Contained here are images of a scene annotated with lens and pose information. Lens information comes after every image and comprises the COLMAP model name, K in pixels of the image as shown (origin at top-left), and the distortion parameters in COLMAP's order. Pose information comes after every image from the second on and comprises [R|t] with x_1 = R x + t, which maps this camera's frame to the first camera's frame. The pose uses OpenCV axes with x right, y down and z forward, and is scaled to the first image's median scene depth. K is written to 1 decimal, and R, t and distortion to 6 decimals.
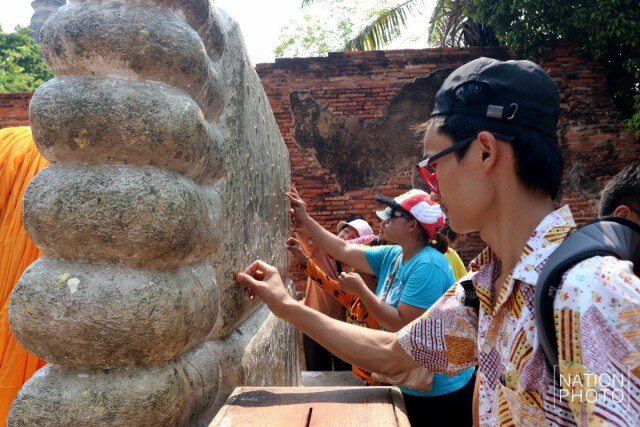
lens RADIAL K [[502.5, 0, 320.7], [0, 502.5, 214.6], [0, 0, 1]] dist [-0.046410, 0.006289]
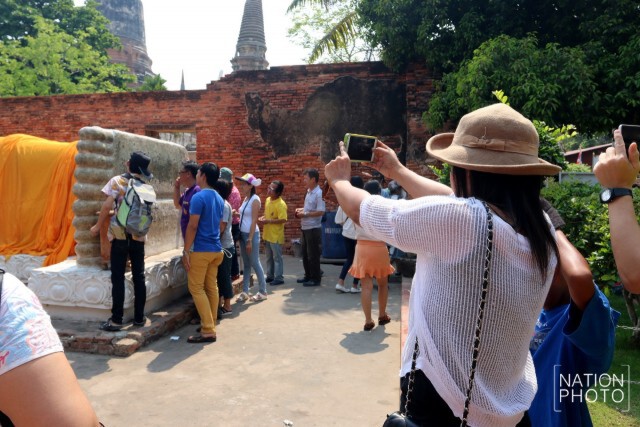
lens RADIAL K [[502.5, 0, 319.3], [0, 502.5, 212.5], [0, 0, 1]] dist [-0.046410, 0.006289]
pose [[0.992018, 0.024856, -0.123619, 0.374715], [-0.013771, 0.995871, 0.089732, -0.015560], [0.125339, -0.087313, 0.988264, -0.559159]]
